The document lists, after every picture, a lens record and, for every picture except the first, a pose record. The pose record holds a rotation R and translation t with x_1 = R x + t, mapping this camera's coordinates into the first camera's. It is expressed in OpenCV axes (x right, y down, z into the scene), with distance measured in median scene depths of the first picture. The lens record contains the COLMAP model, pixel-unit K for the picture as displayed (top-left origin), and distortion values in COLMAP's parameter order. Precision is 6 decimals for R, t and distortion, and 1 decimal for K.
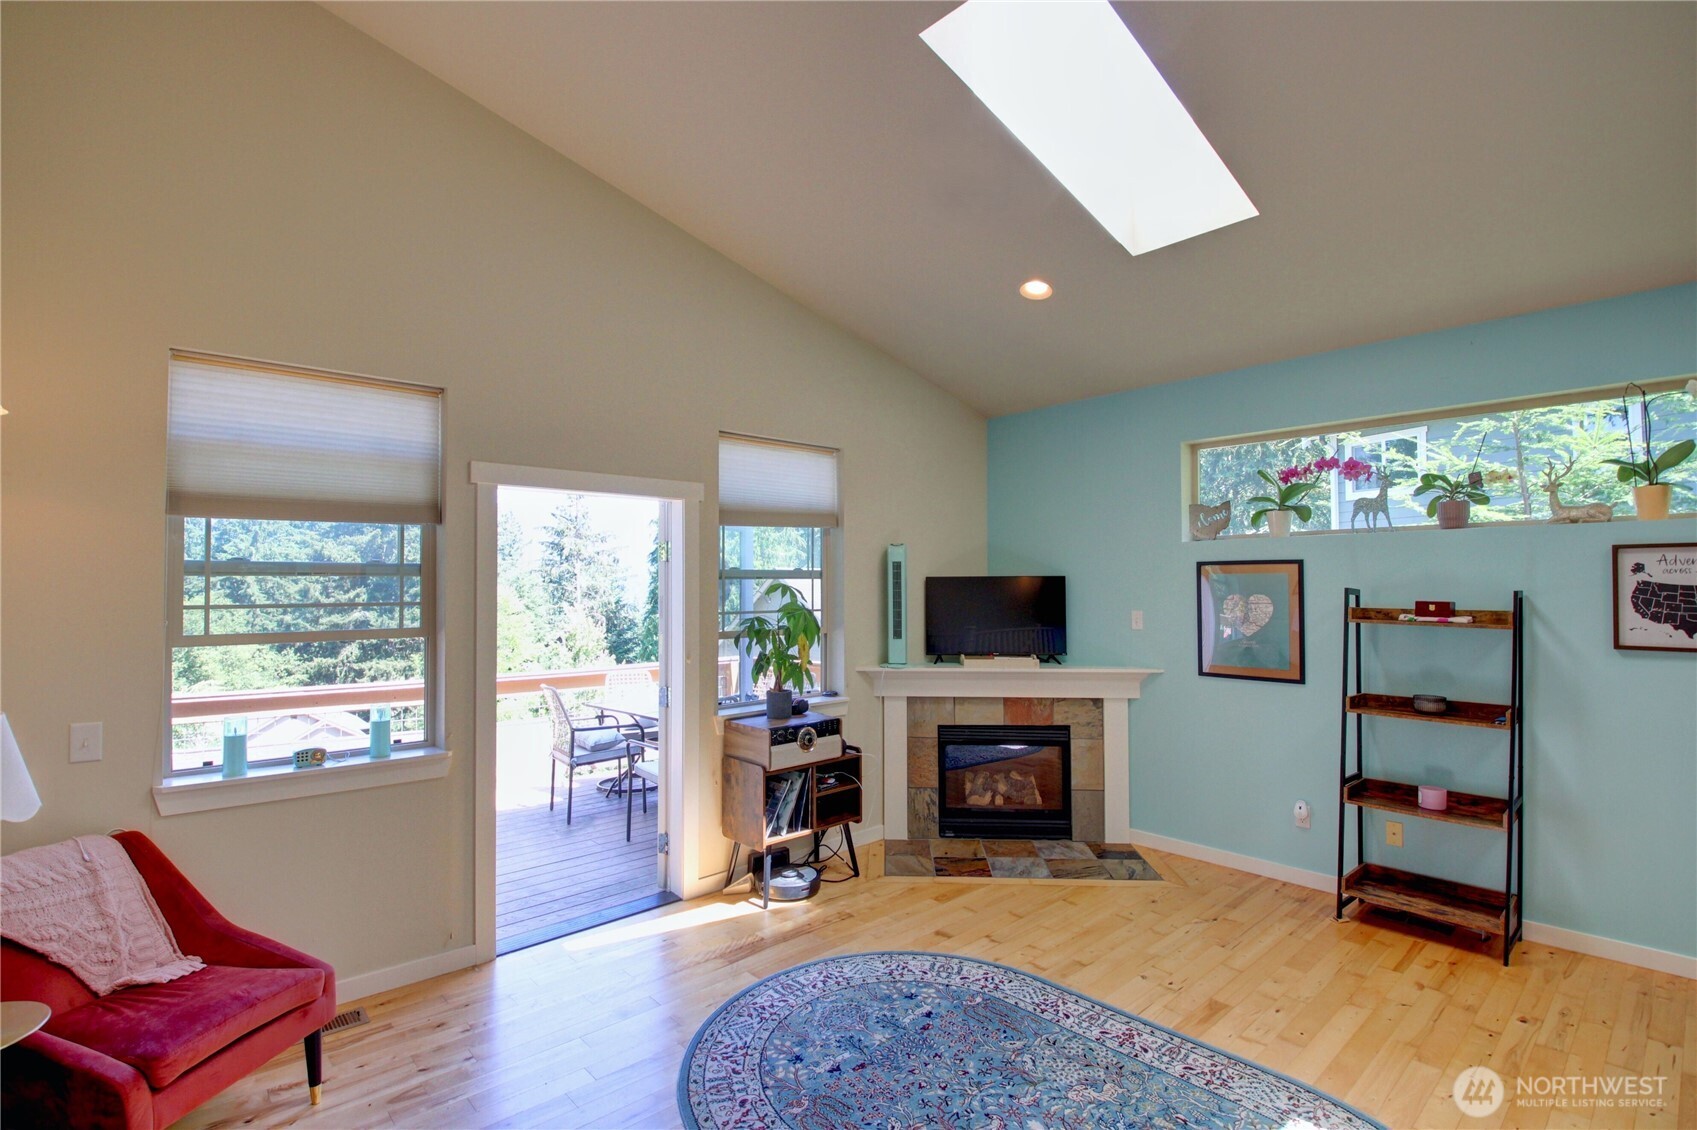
lens RADIAL K [[791.3, 0, 843.5], [0, 791.3, 566.3], [0, 0, 1]] dist [0.007889, -0.019240]
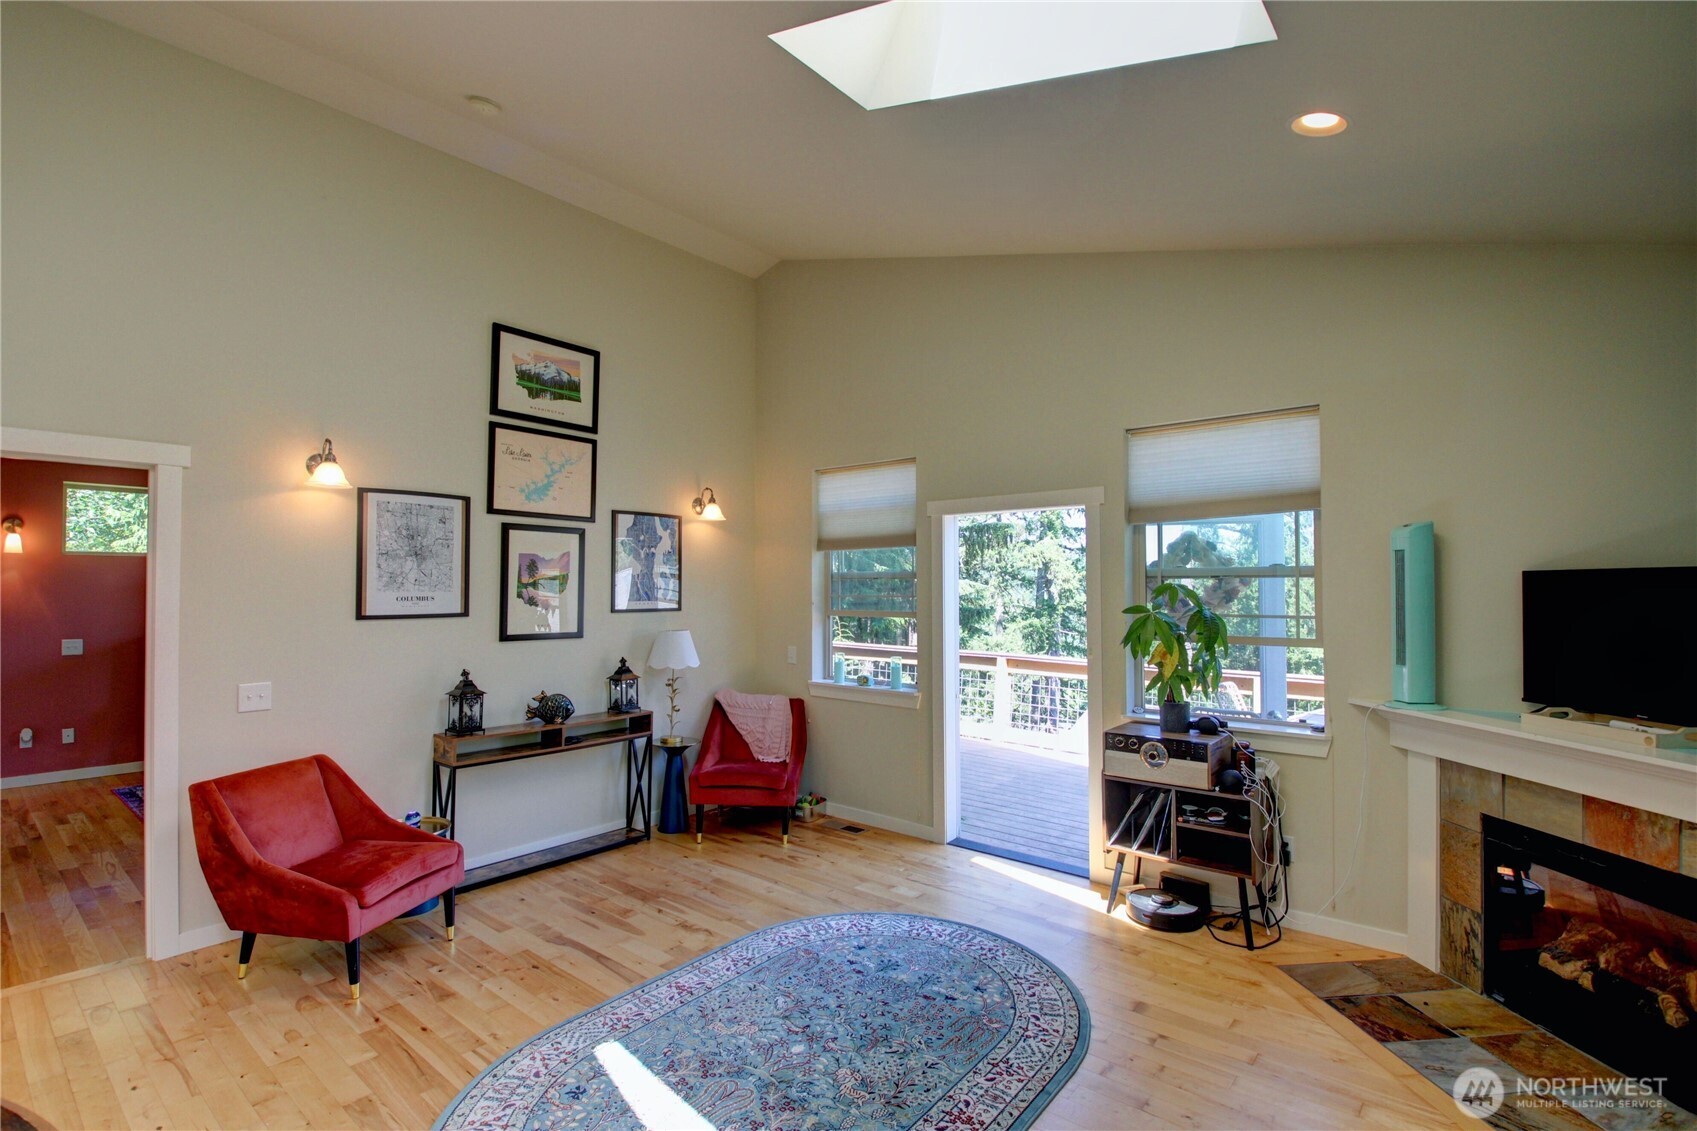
lens RADIAL K [[791.3, 0, 843.1], [0, 791.3, 578.9], [0, 0, 1]] dist [0.007889, -0.019240]
pose [[0.136193, -0.007292, -0.990656, 0.776688], [0.023949, 0.999705, -0.004066, 0.010744], [0.990393, -0.023171, 0.136327, 0.504638]]
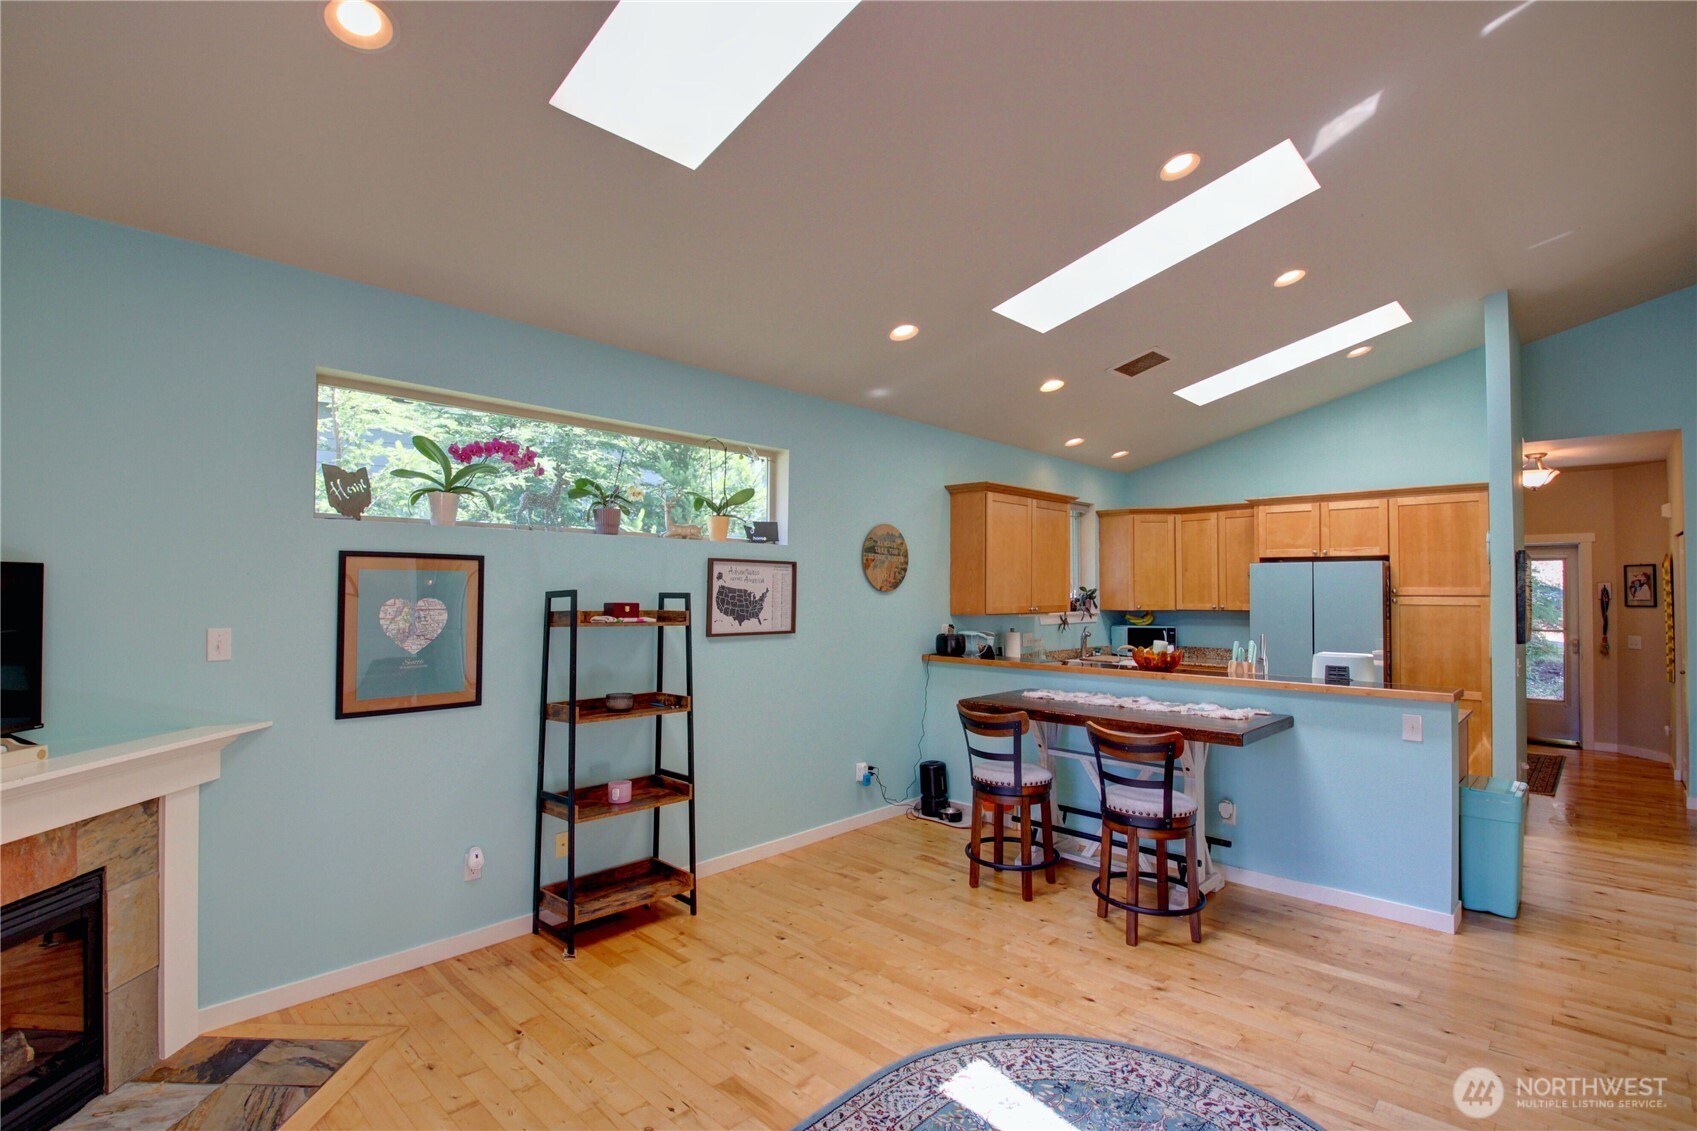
lens RADIAL K [[791.3, 0, 834.3], [0, 791.3, 571.8], [0, 0, 1]] dist [0.007889, -0.019240]
pose [[-0.064366, 0.025533, 0.997600, -0.274396], [-0.029286, 0.999194, -0.027463, 0.020337], [-0.997497, -0.030983, -0.063566, 0.678214]]
